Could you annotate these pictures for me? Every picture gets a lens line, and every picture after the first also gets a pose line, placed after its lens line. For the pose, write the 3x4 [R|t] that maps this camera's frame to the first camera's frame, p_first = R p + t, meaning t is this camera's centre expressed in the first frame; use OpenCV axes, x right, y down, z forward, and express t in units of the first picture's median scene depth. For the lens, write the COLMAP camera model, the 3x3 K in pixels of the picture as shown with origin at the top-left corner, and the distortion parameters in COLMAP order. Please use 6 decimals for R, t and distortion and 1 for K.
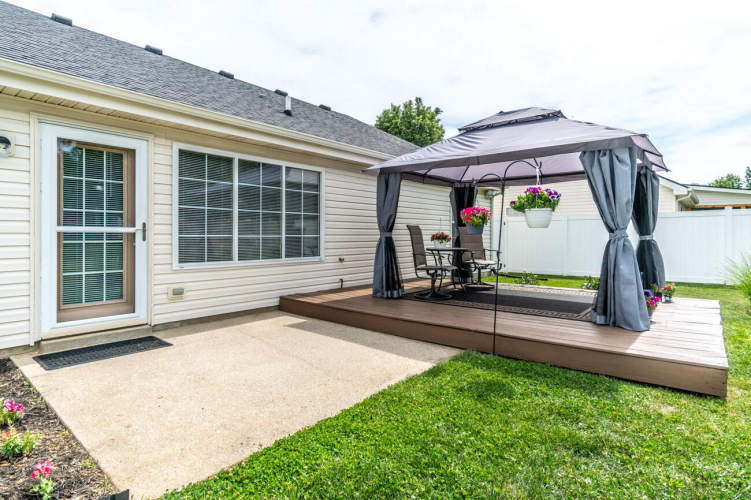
lens RADIAL K [[414.4, 0, 374.2], [0, 414.4, 241.2], [0, 0, 1]] dist [0.005764, 0.001206]
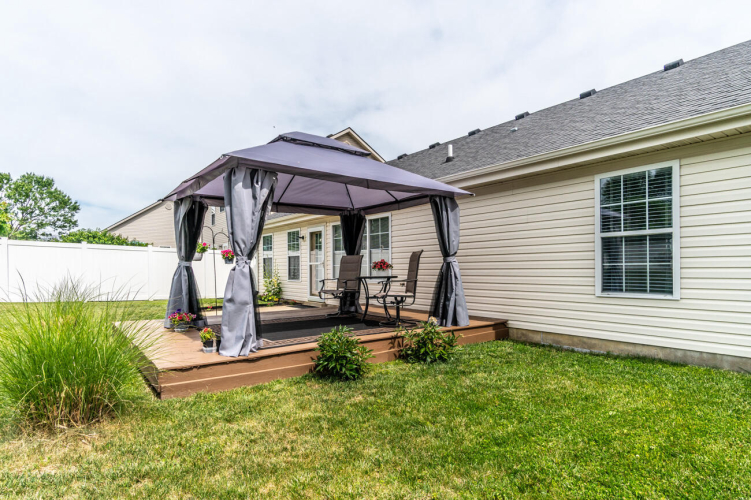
lens RADIAL K [[400.9, 0, 375.3], [0, 400.9, 267.2], [0, 0, 1]] dist [0.001523, 0.000828]
pose [[-0.202473, -0.004188, -0.979279, 1.544027], [-0.006107, 0.999977, -0.003014, -0.000816], [0.979269, 0.005370, -0.202494, 1.700649]]
